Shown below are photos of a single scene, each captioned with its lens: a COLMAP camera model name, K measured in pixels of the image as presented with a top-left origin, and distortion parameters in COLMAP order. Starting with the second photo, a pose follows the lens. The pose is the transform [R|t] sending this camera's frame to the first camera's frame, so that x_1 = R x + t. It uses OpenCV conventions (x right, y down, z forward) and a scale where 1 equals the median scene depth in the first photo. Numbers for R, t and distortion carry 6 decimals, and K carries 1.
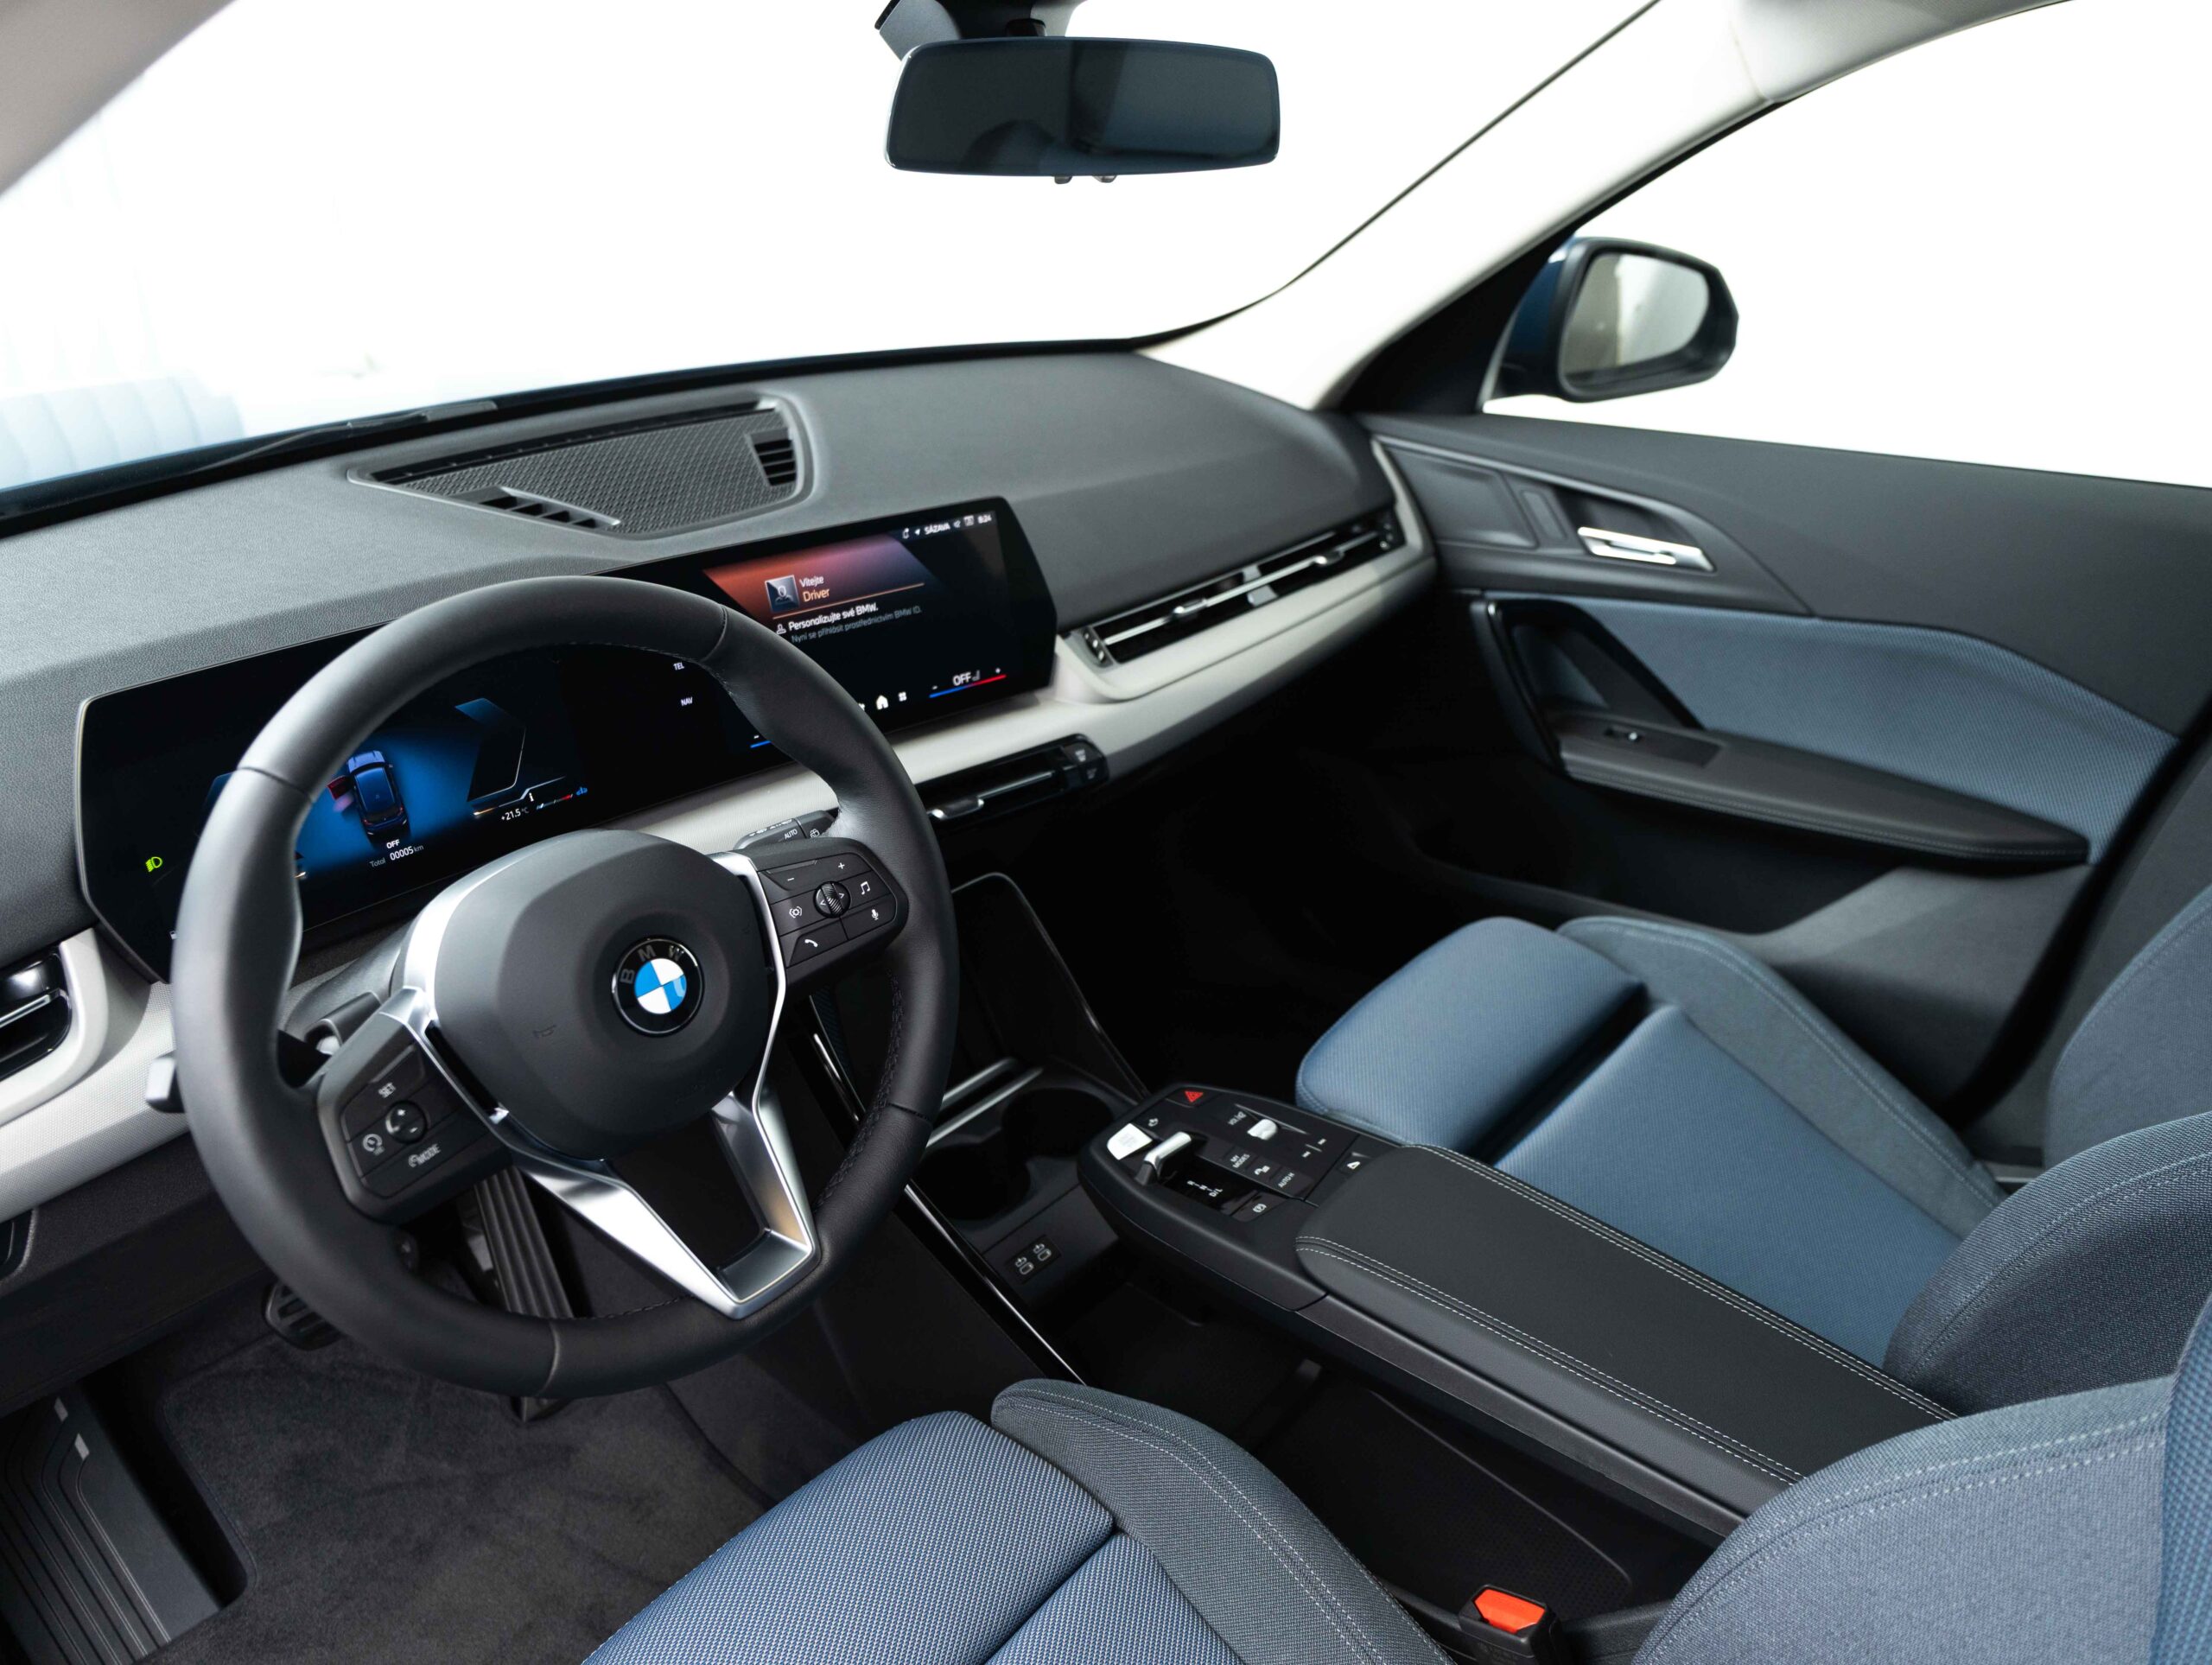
lens RADIAL K [[1484.6, 0, 1106.0], [0, 1484.6, 832.5], [0, 0, 1]] dist [0.000958, -0.000119]
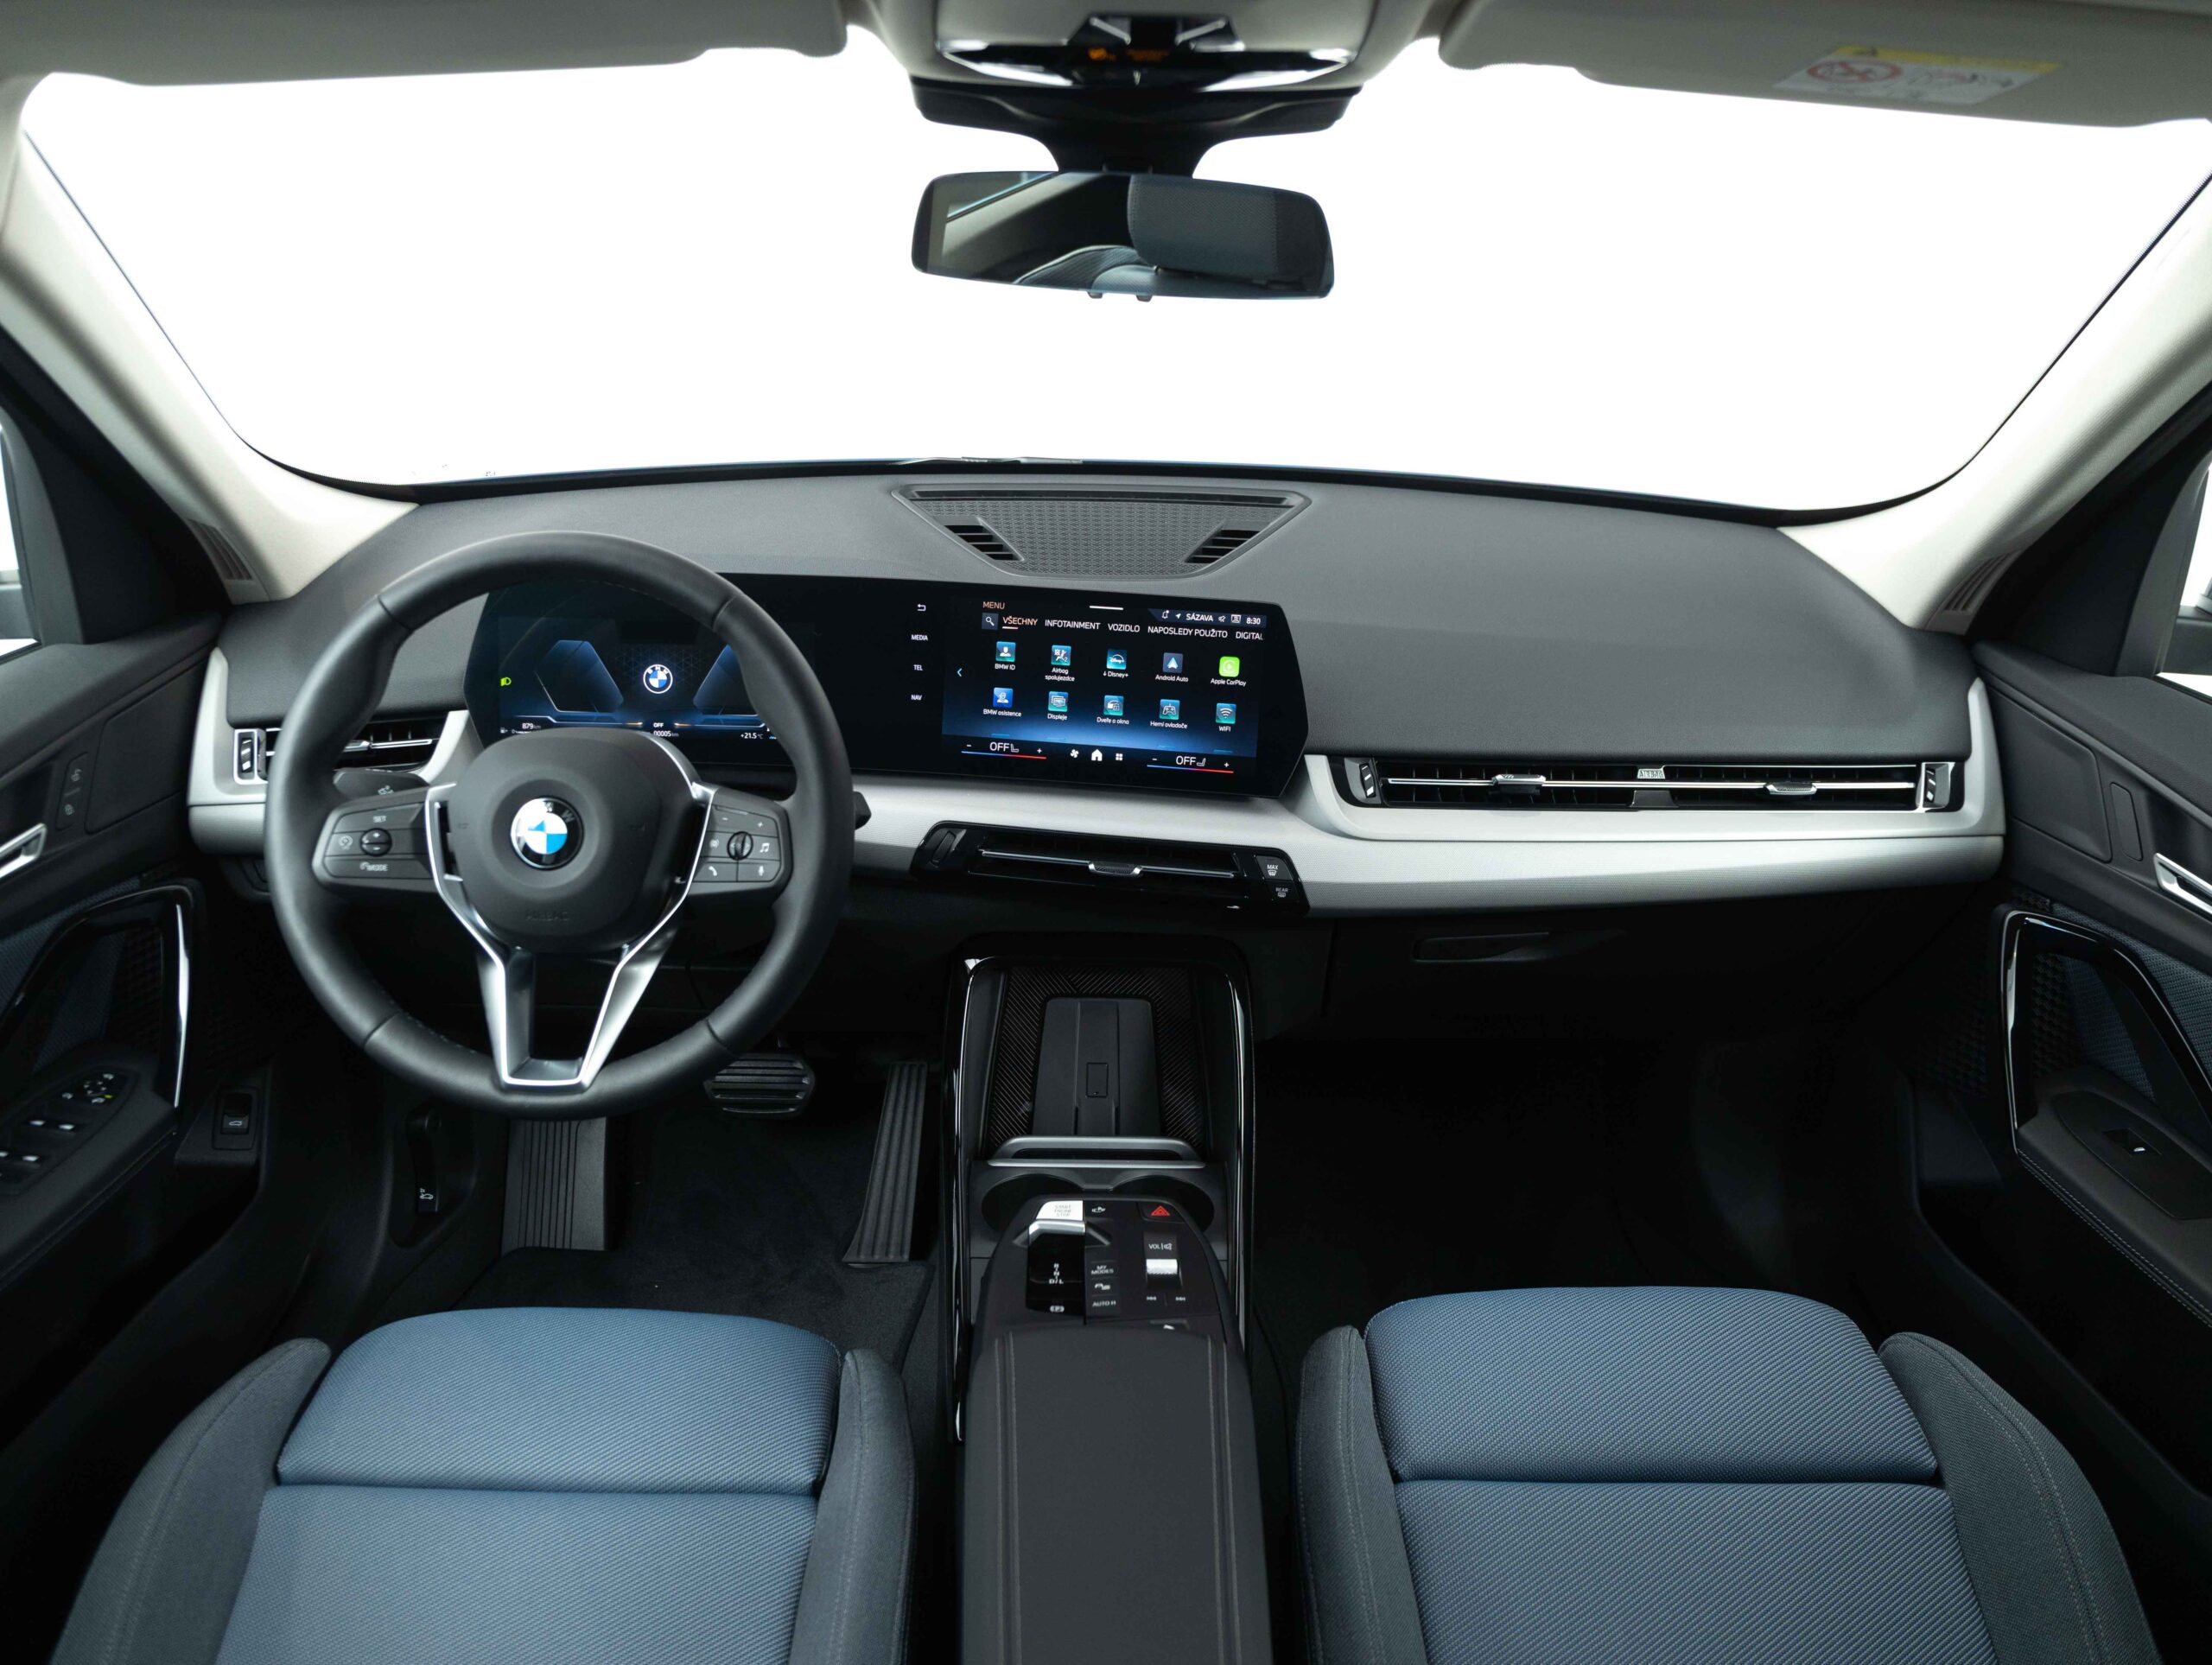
lens RADIAL K [[1484.6, 0, 1106.0], [0, 1484.6, 832.5], [0, 0, 1]] dist [0.000958, -0.000119]
pose [[0.698221, 0.303319, -0.648448, 0.536750], [-0.355353, 0.933178, 0.053876, -0.088499], [0.621459, 0.192811, 0.759350, 0.169041]]
